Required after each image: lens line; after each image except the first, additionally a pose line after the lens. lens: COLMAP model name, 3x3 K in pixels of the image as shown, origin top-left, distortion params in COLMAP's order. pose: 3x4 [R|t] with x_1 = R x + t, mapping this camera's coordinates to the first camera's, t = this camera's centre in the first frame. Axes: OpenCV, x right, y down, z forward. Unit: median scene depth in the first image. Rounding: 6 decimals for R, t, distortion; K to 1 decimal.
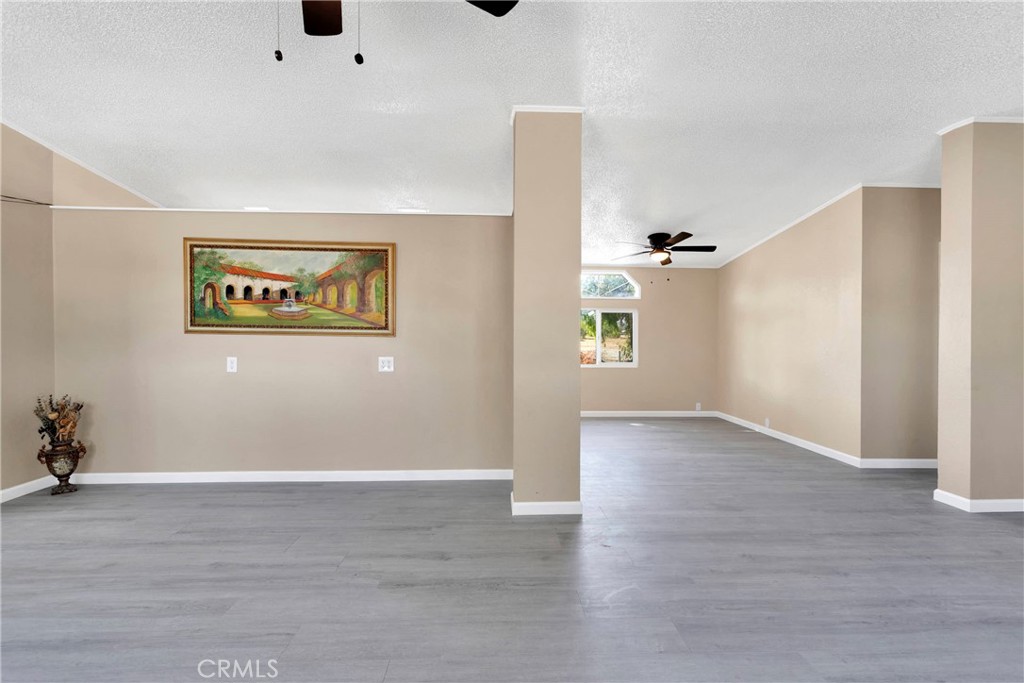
lens RADIAL K [[482.3, 0, 512.0], [0, 482.3, 341.5], [0, 0, 1]] dist [0.002401, 0.000318]
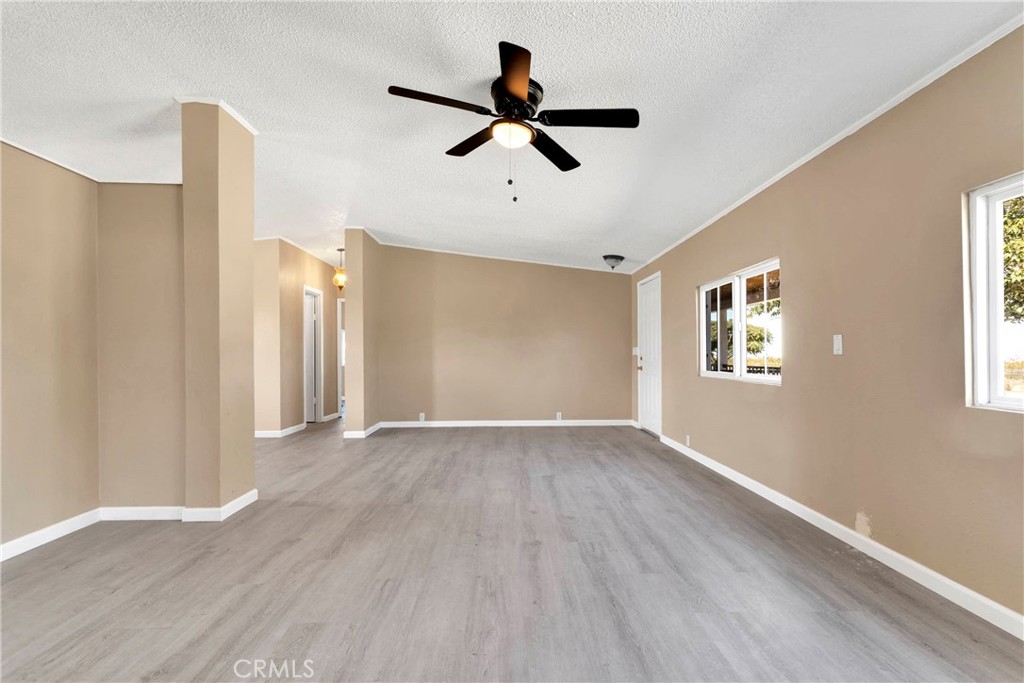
lens RADIAL K [[492.0, 0, 515.5], [0, 492.0, 353.9], [0, 0, 1]] dist [0.000195, 0.000455]
pose [[0.017414, -0.004752, 0.999837, -0.802409], [0.017621, 0.999835, 0.004445, 0.025090], [-0.999693, 0.017541, 0.017495, 0.318430]]
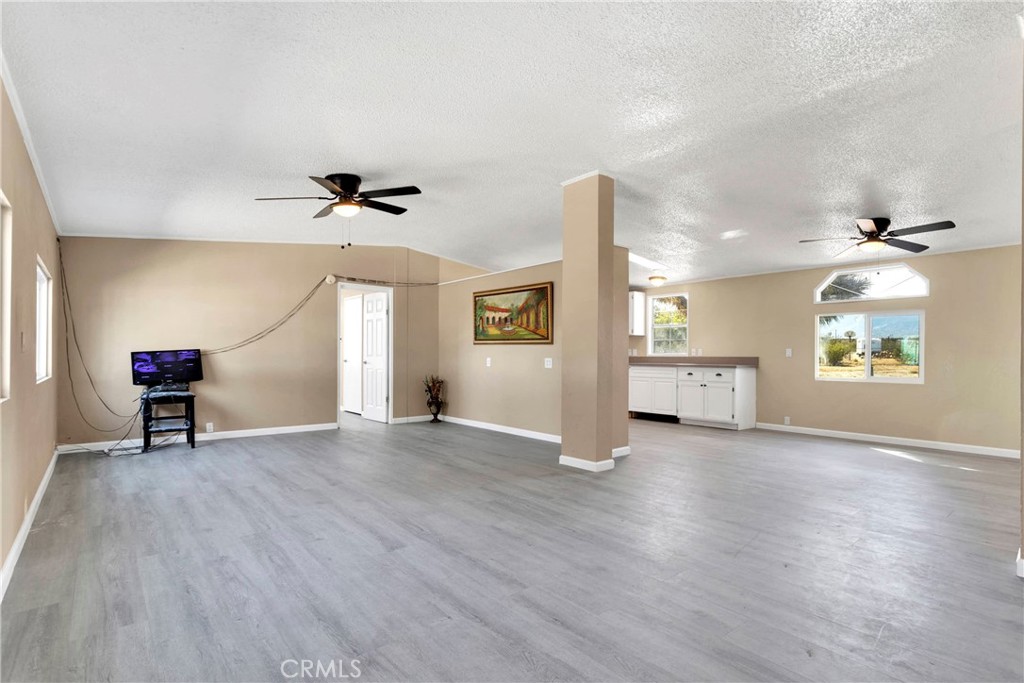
lens RADIAL K [[490.1, 0, 516.2], [0, 490.1, 358.3], [0, 0, 1]] dist [0.002440, 0.000704]
pose [[0.611967, 0.003165, -0.790877, 0.897979], [-0.011187, 0.999927, -0.004654, 0.042010], [0.790804, 0.011696, 0.611958, -0.011693]]
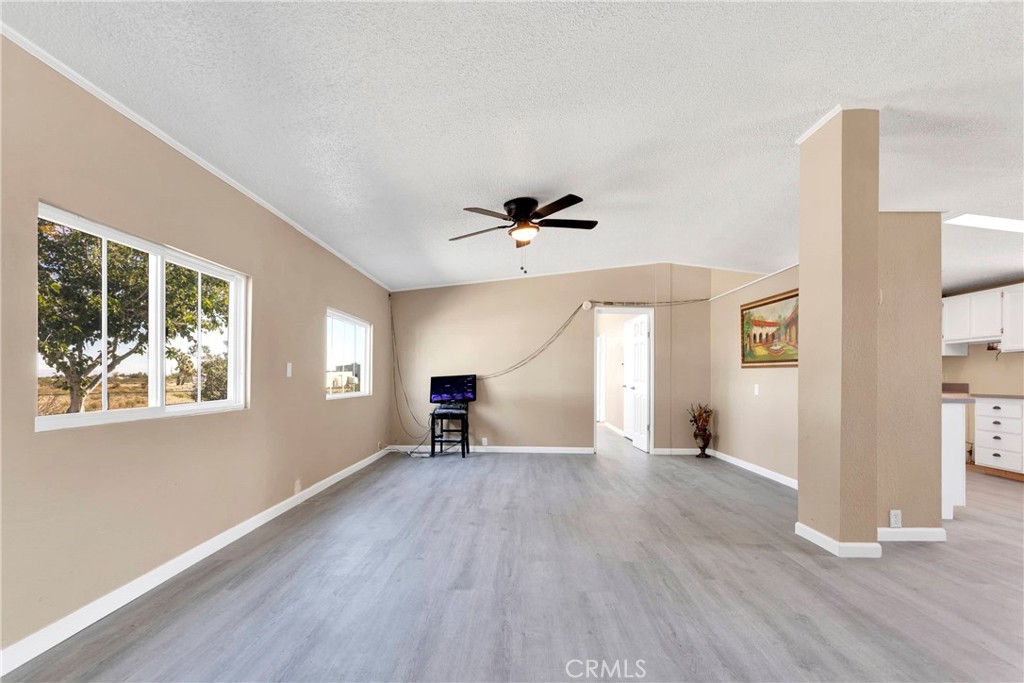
lens RADIAL K [[489.3, 0, 520.5], [0, 489.3, 377.2], [0, 0, 1]] dist [0.001054, 0.000576]
pose [[-0.035178, -0.007679, -0.999352, 0.887151], [-0.020129, 0.999773, -0.006974, 0.036173], [0.999178, 0.019871, -0.035324, 0.361958]]
